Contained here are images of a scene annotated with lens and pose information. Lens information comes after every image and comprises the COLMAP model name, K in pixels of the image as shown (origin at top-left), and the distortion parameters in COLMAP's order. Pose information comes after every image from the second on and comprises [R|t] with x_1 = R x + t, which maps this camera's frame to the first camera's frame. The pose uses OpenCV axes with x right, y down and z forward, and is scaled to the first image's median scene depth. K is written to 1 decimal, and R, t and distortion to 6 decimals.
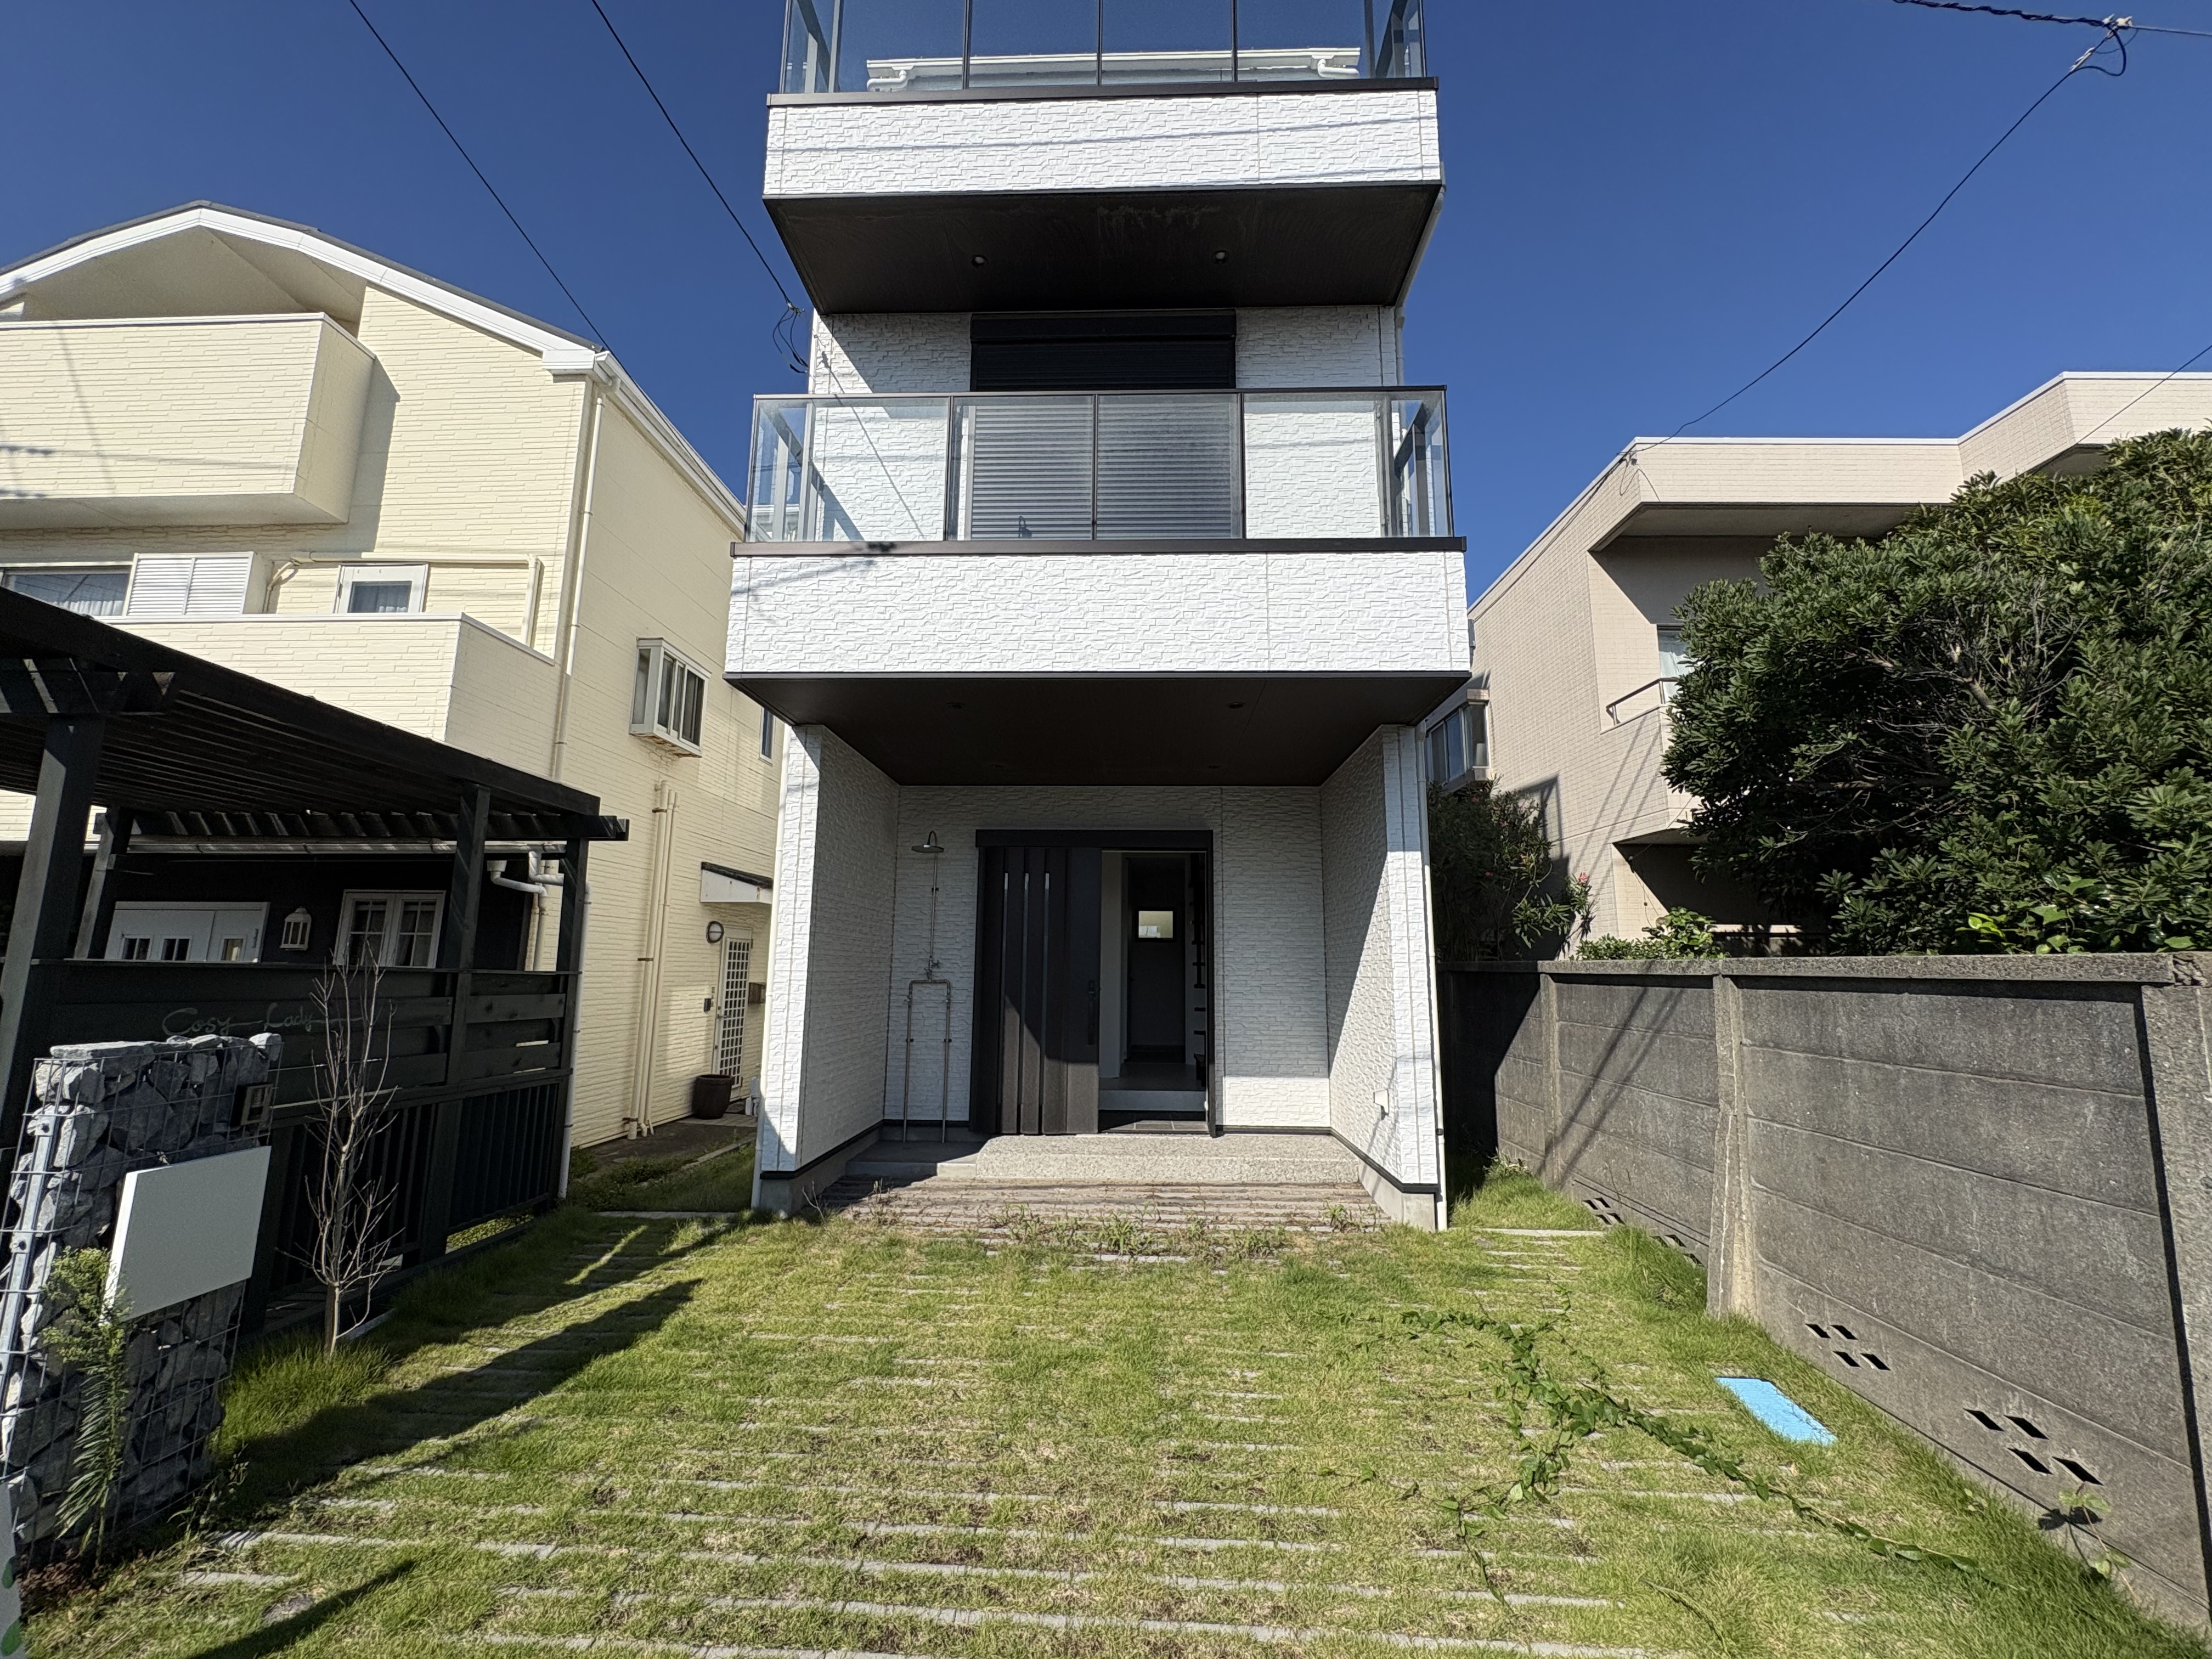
lens RADIAL K [[887.6, 0, 1107.0], [0, 887.6, 832.2], [0, 0, 1]] dist [-0.001394, 0.000372]
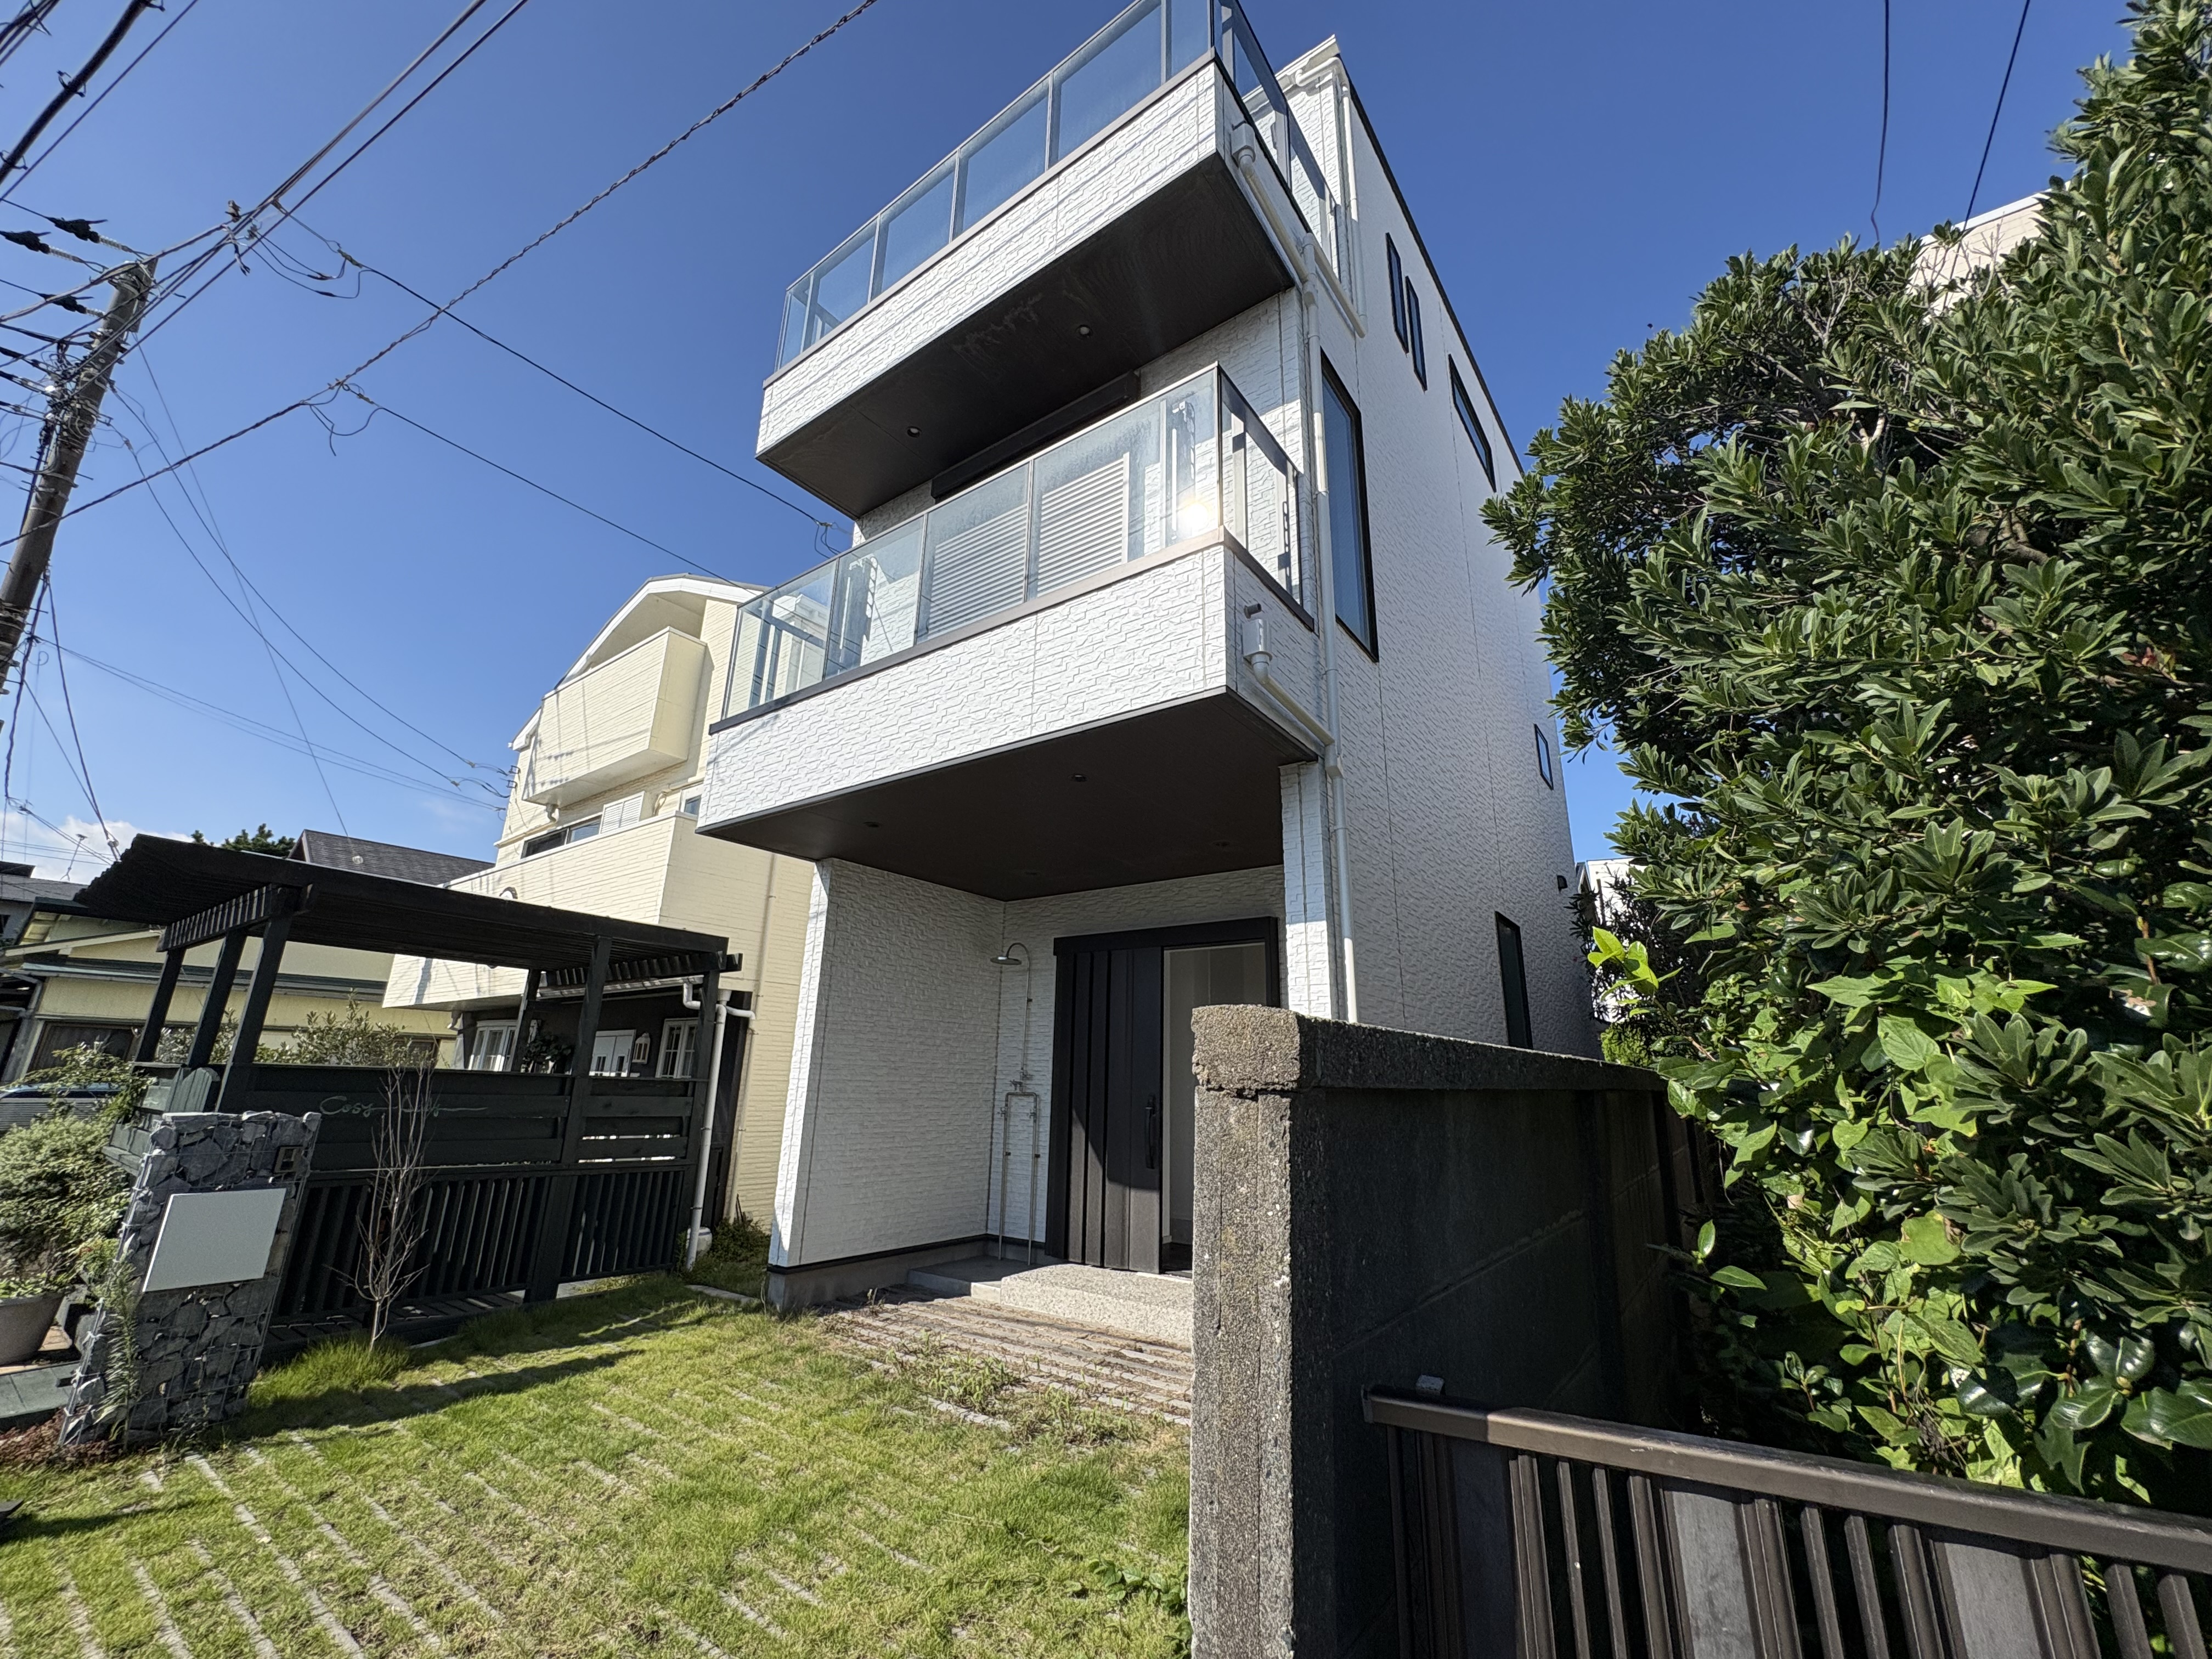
lens RADIAL K [[887.6, 0, 1100.5], [0, 887.6, 830.4], [0, 0, 1]] dist [-0.001394, 0.000372]
pose [[0.826203, -0.147897, -0.543614, 0.608372], [0.074476, 0.985131, -0.154826, 0.048130], [0.558429, 0.087432, 0.824932, 0.255926]]
